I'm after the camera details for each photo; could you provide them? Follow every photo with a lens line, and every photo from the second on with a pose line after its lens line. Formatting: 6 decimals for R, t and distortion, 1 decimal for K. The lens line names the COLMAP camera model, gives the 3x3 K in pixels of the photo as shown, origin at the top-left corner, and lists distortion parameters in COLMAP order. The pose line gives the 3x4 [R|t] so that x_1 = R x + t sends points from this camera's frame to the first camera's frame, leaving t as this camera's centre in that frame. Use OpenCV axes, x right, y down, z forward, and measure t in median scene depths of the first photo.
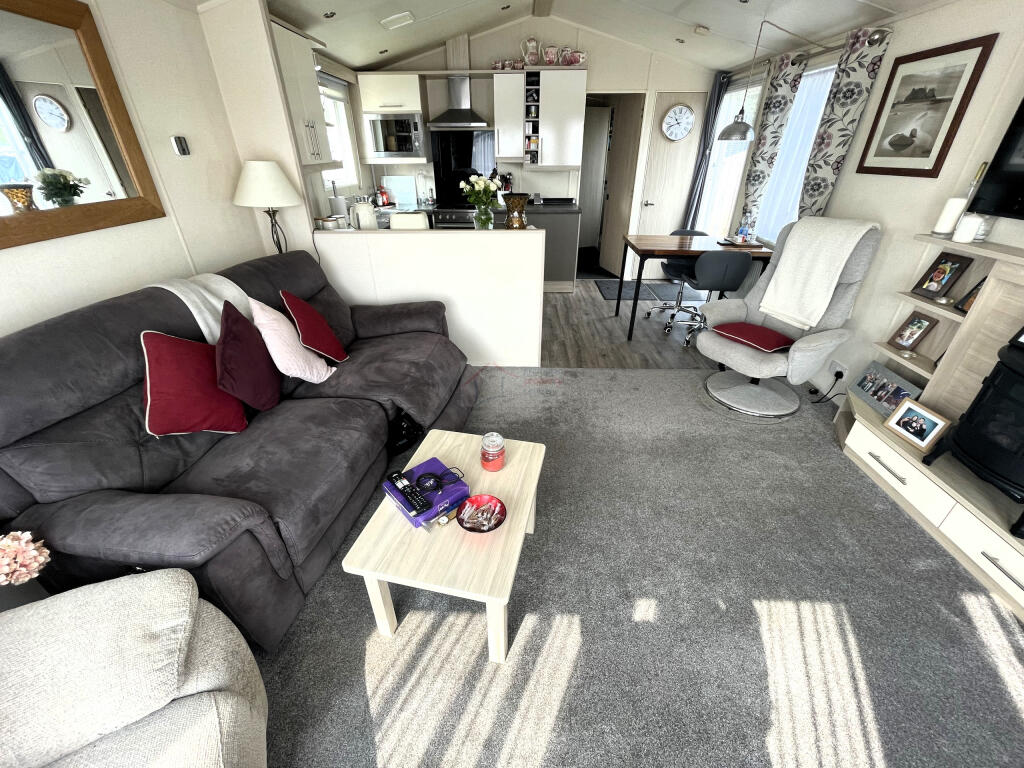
lens RADIAL K [[417.7, 0, 512.0], [0, 417.7, 384.0], [0, 0, 1]] dist [-0.001201, 0.000086]
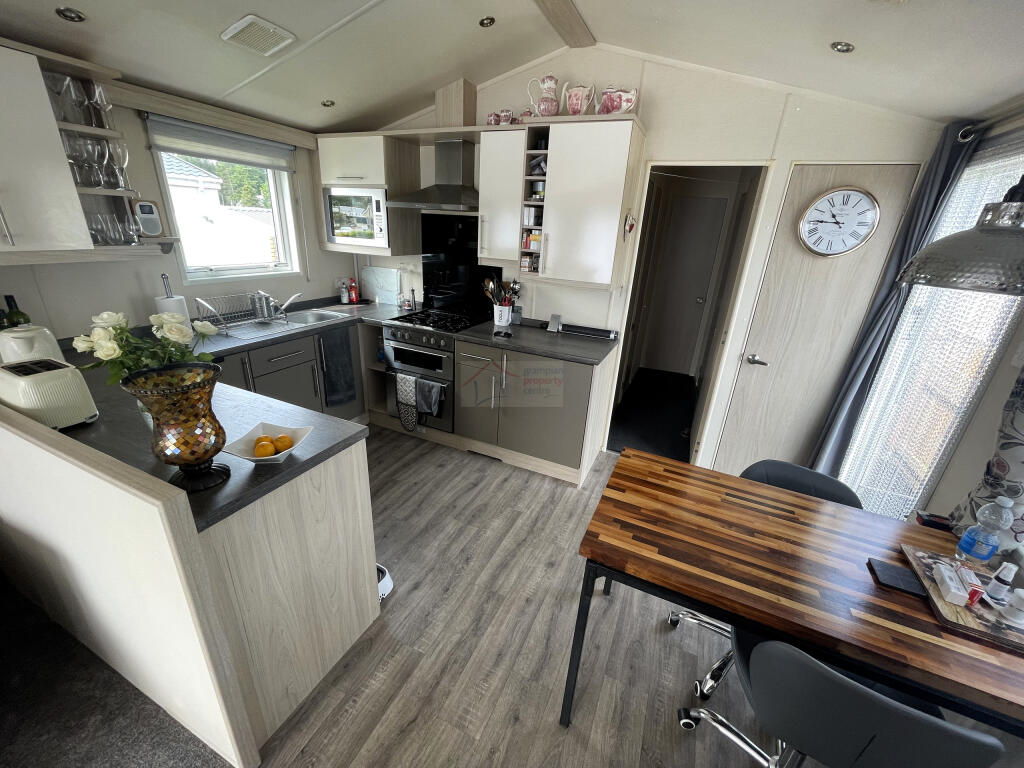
lens RADIAL K [[412.5, 0, 510.5], [0, 412.5, 390.1], [0, 0, 1]] dist [-0.003435, 0.000030]
pose [[0.917514, 0.195336, -0.346427, 0.269813], [-0.243873, 0.964417, -0.102107, -0.312378], [0.314155, 0.178168, 0.932504, 0.495398]]
